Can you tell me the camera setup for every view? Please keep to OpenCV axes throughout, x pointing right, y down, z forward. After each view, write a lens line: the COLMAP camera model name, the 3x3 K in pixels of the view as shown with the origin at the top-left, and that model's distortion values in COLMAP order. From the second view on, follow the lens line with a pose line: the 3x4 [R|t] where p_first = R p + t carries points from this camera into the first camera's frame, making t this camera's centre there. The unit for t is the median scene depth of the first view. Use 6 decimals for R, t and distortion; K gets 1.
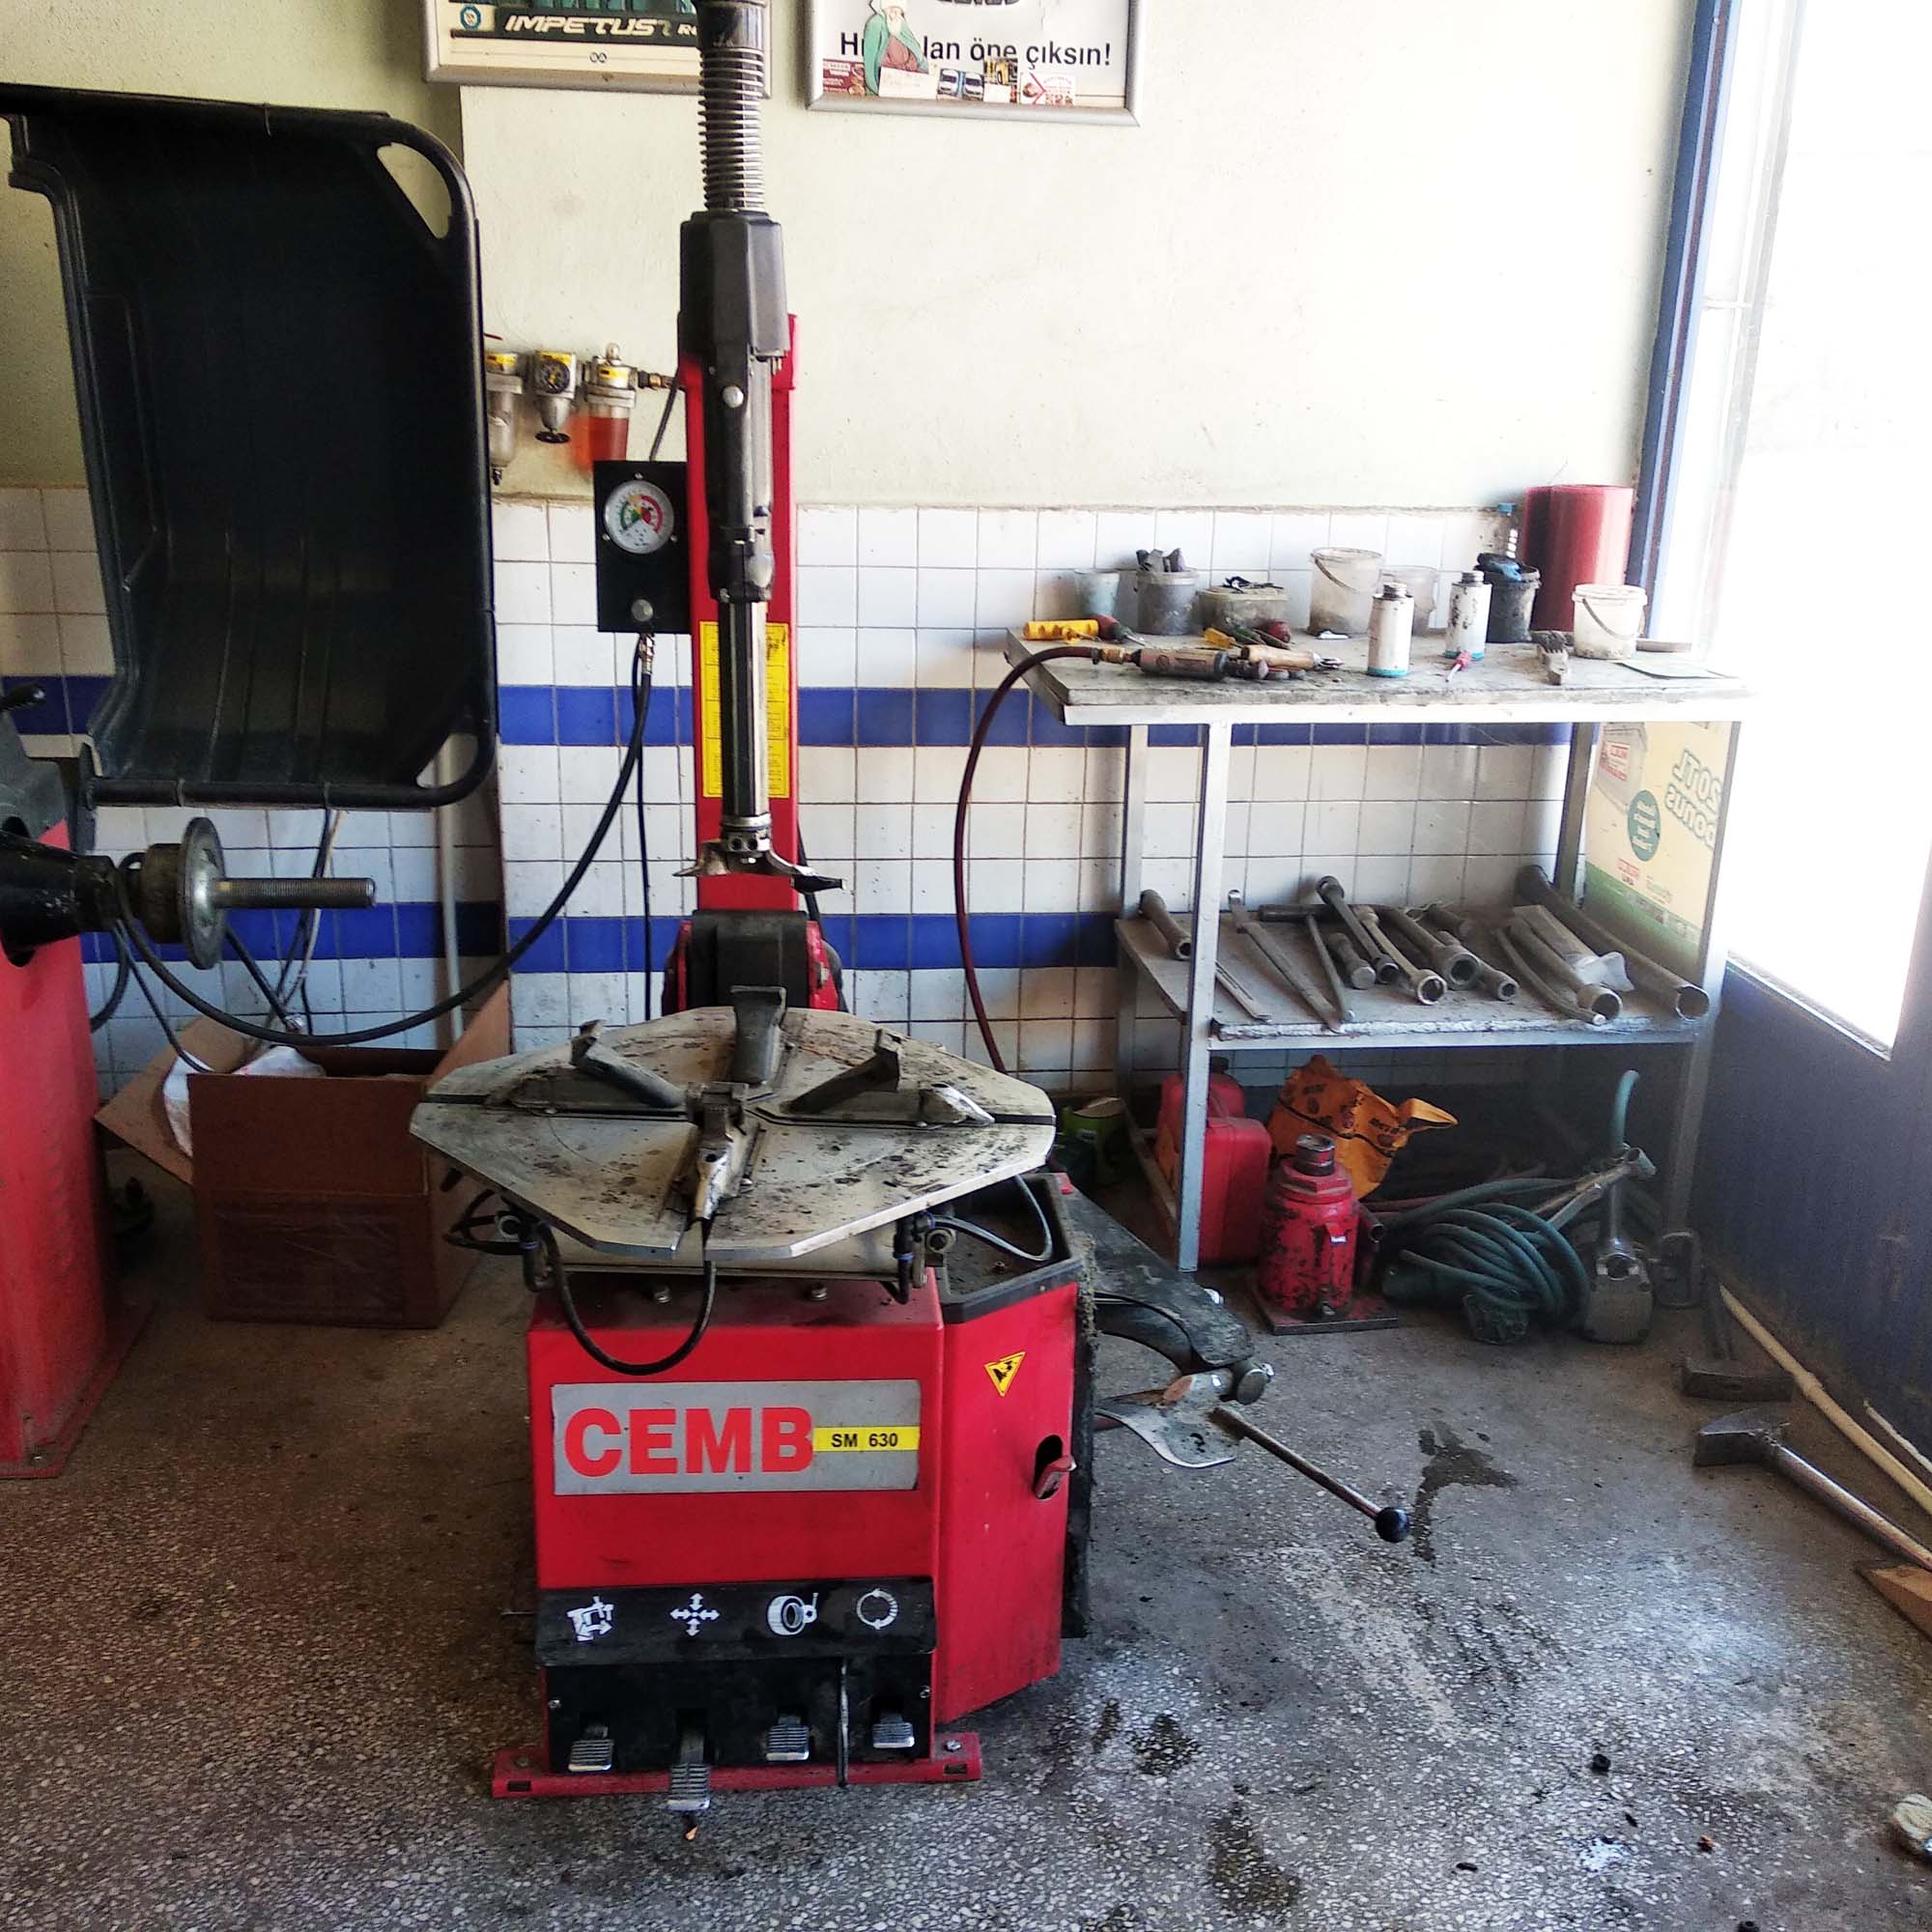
lens RADIAL K [[2126.0, 0, 897.1], [0, 2126.0, 1055.0], [0, 0, 1]] dist [0.069007, -0.119922]
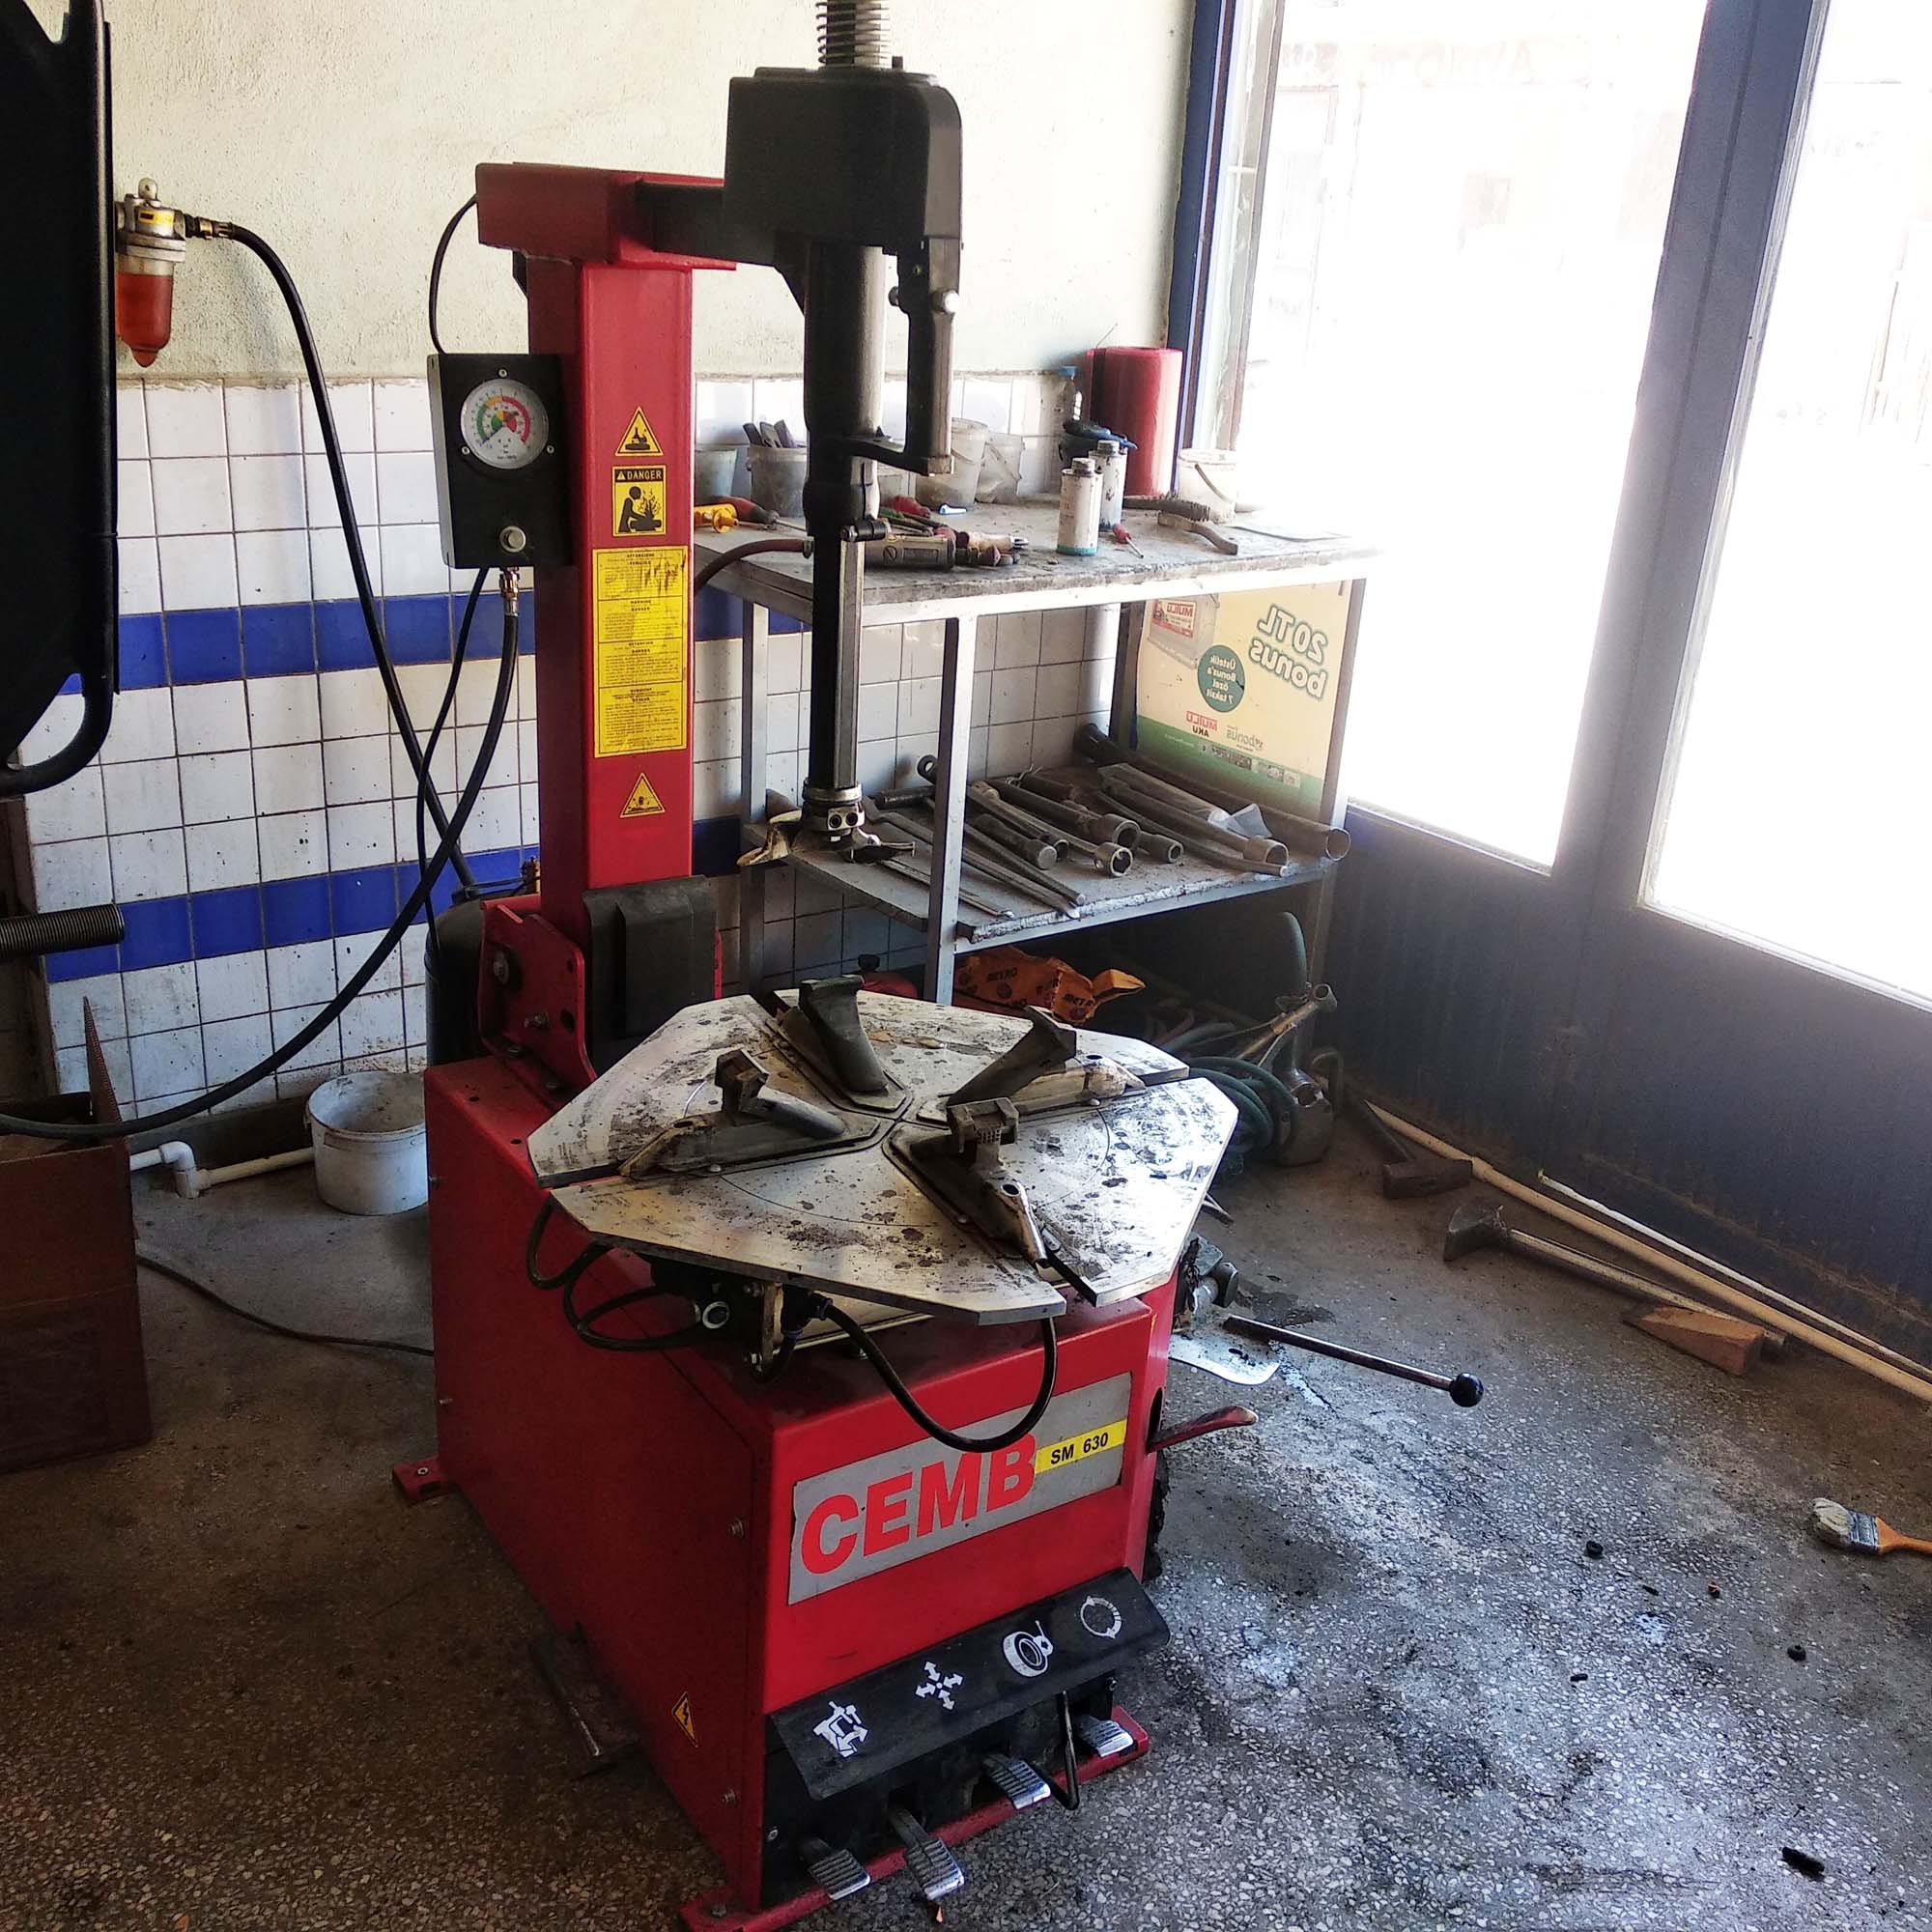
lens RADIAL K [[2126.0, 0, 897.1], [0, 2126.0, 1055.0], [0, 0, 1]] dist [0.069007, -0.119922]
pose [[0.853149, -0.176083, 0.491052, -0.378659], [0.133467, 0.983659, 0.120839, -0.081811], [-0.504305, -0.037554, 0.862709, 0.185077]]
